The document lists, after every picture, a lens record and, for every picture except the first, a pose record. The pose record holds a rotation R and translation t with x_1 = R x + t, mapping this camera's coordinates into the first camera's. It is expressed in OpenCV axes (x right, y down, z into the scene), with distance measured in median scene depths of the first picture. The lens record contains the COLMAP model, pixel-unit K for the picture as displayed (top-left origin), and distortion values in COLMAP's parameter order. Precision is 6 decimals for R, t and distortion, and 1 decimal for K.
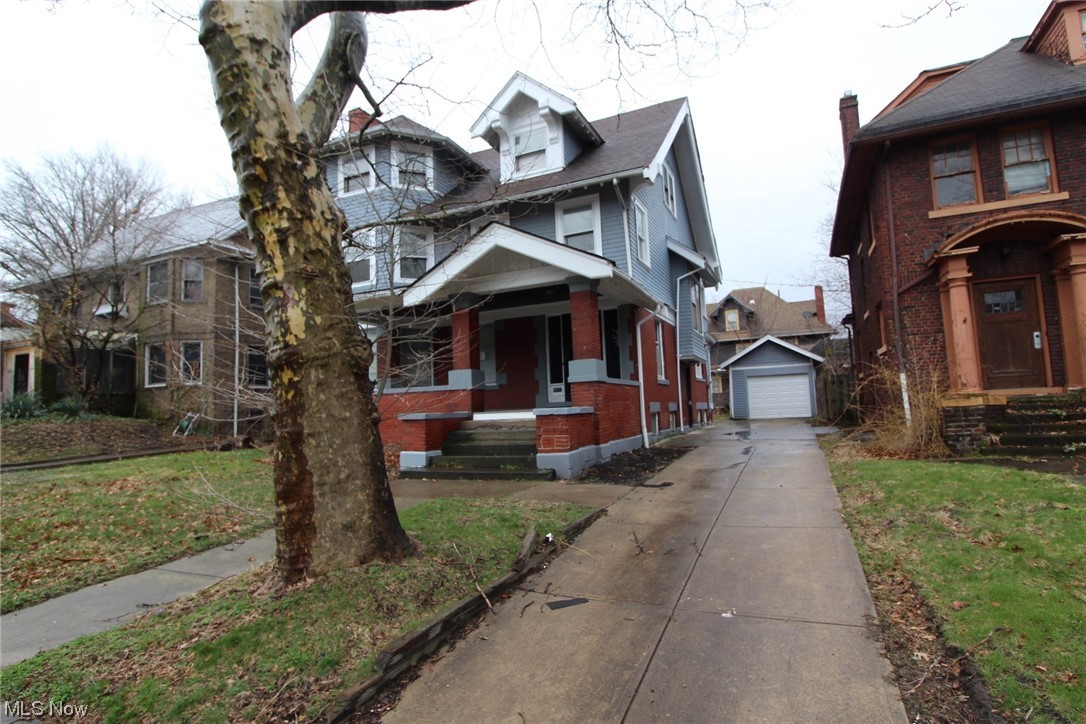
lens RADIAL K [[572.9, 0, 557.0], [0, 572.9, 360.2], [0, 0, 1]] dist [0.000762, -0.010937]
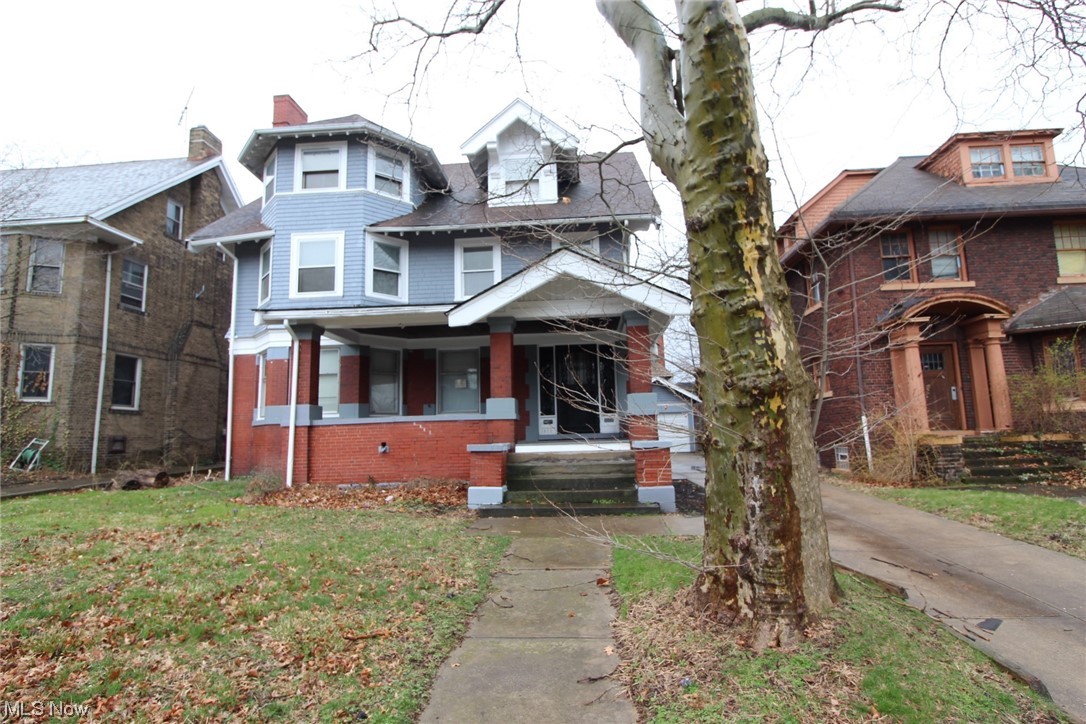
lens RADIAL K [[572.9, 0, 557.0], [0, 572.9, 360.2], [0, 0, 1]] dist [0.000762, -0.010937]
pose [[0.939356, 0.062504, 0.337200, -0.429737], [-0.042961, 0.996952, -0.065117, 0.012802], [-0.340242, 0.046681, 0.939178, 0.092811]]
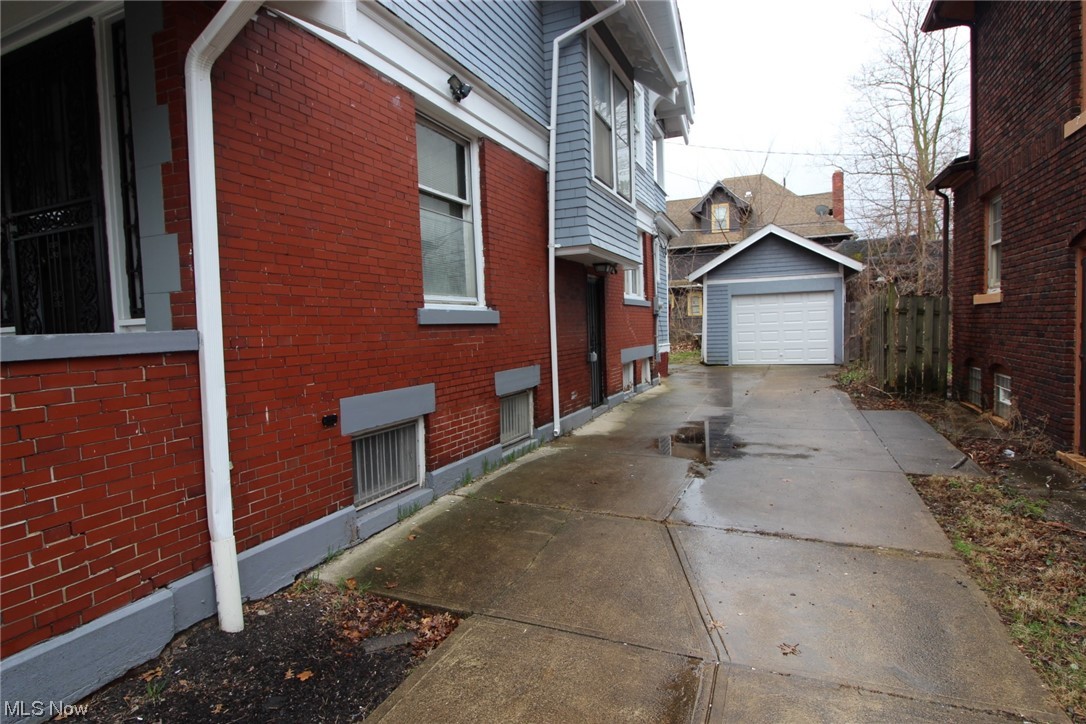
lens RADIAL K [[572.9, 0, 557.0], [0, 572.9, 360.2], [0, 0, 1]] dist [0.000762, -0.010937]
pose [[0.999886, 0.006415, 0.013704, 0.332891], [-0.008395, 0.988684, 0.149775, 0.017539], [-0.012588, -0.149873, 0.988625, 0.941706]]
